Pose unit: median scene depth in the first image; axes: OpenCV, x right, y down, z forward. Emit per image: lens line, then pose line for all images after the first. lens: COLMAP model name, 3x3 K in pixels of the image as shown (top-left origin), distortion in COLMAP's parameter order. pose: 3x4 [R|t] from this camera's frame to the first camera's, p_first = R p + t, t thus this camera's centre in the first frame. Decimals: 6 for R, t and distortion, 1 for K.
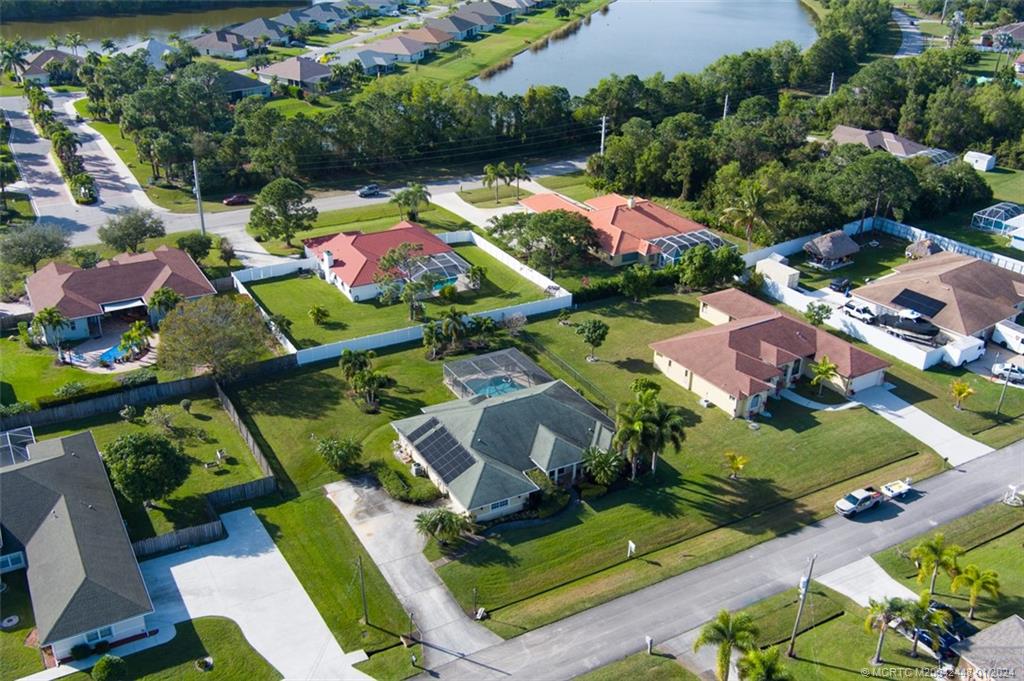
lens RADIAL K [[994.8, 0, 512.0], [0, 994.8, 340.5], [0, 0, 1]] dist [0.005776, 0.008061]
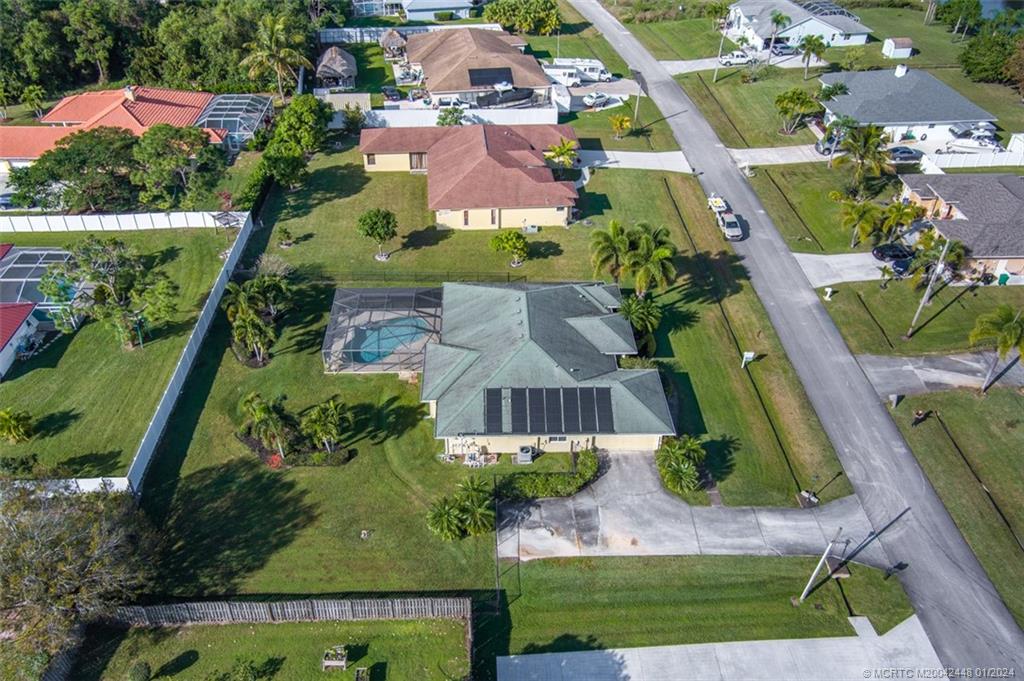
lens RADIAL K [[834.6, 0, 512.0], [0, 834.6, 340.5], [0, 0, 1]] dist [0.004054, 0.005096]
pose [[0.457379, -0.540273, 0.706335, -0.383107], [0.383308, 0.836487, 0.391618, -0.147535], [-0.802421, 0.091626, 0.589682, 0.489188]]
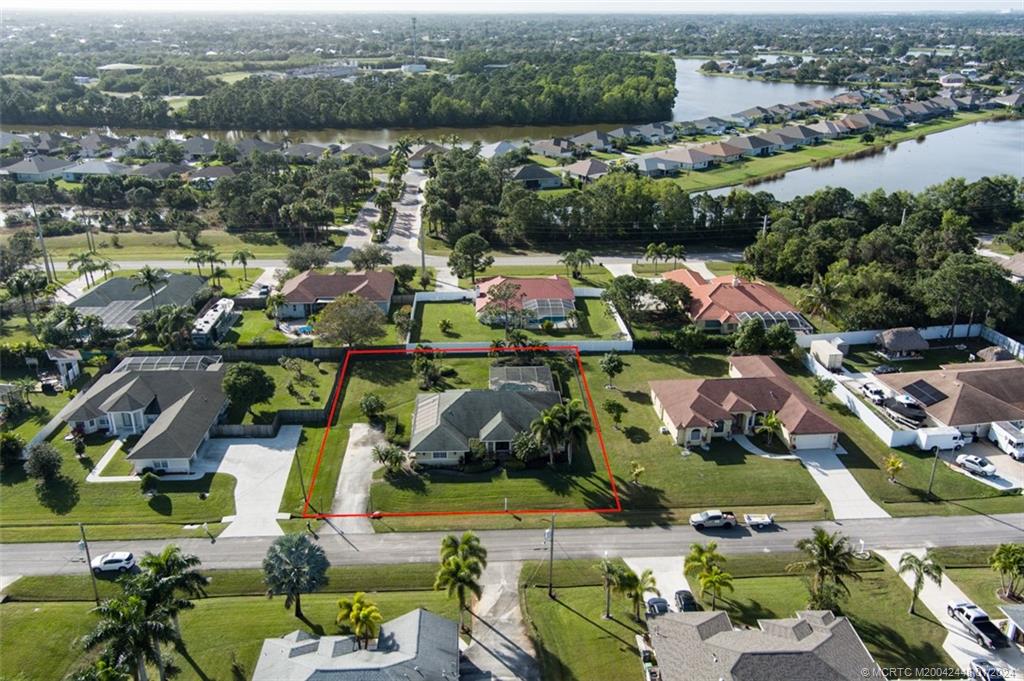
lens RADIAL K [[864.1, 0, 511.2], [0, 864.1, 312.1], [0, 0, 1]] dist [0.006727, 0.005552]
pose [[0.893535, 0.132100, -0.429122, 0.409946], [-0.181237, 0.980534, -0.075535, 0.030174], [0.410790, 0.145266, 0.900083, -0.052764]]
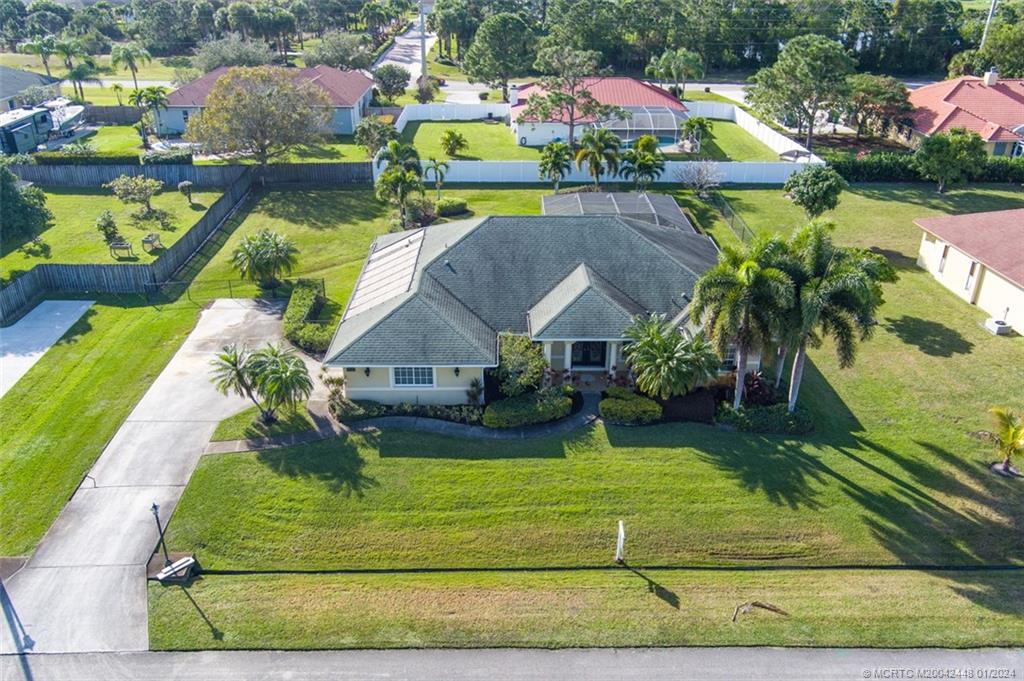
lens RADIAL K [[834.6, 0, 512.0], [0, 834.6, 340.5], [0, 0, 1]] dist [0.004054, 0.005096]
pose [[0.878696, 0.192423, -0.436883, 0.146905], [-0.197242, 0.979737, 0.034810, 0.089611], [0.434729, 0.055584, 0.898844, 0.473805]]
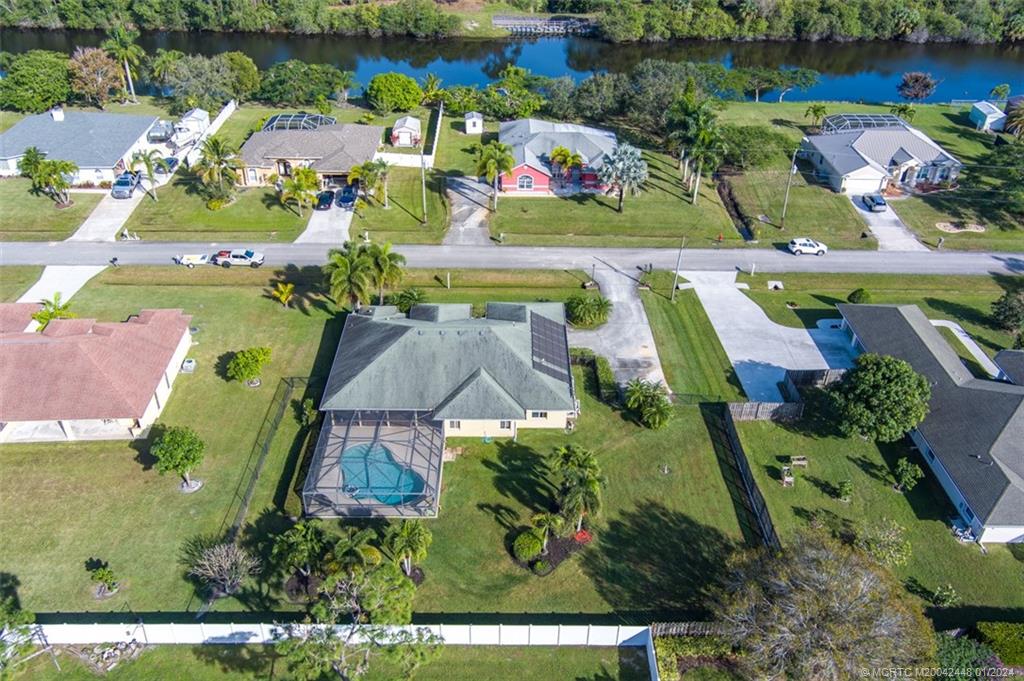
lens RADIAL K [[834.6, 0, 512.0], [0, 834.6, 340.5], [0, 0, 1]] dist [0.004054, 0.005096]
pose [[-0.874652, -0.289391, 0.388891, -0.257374], [0.182031, 0.547461, 0.816793, -0.399731], [-0.449275, 0.785200, -0.426160, 1.017642]]
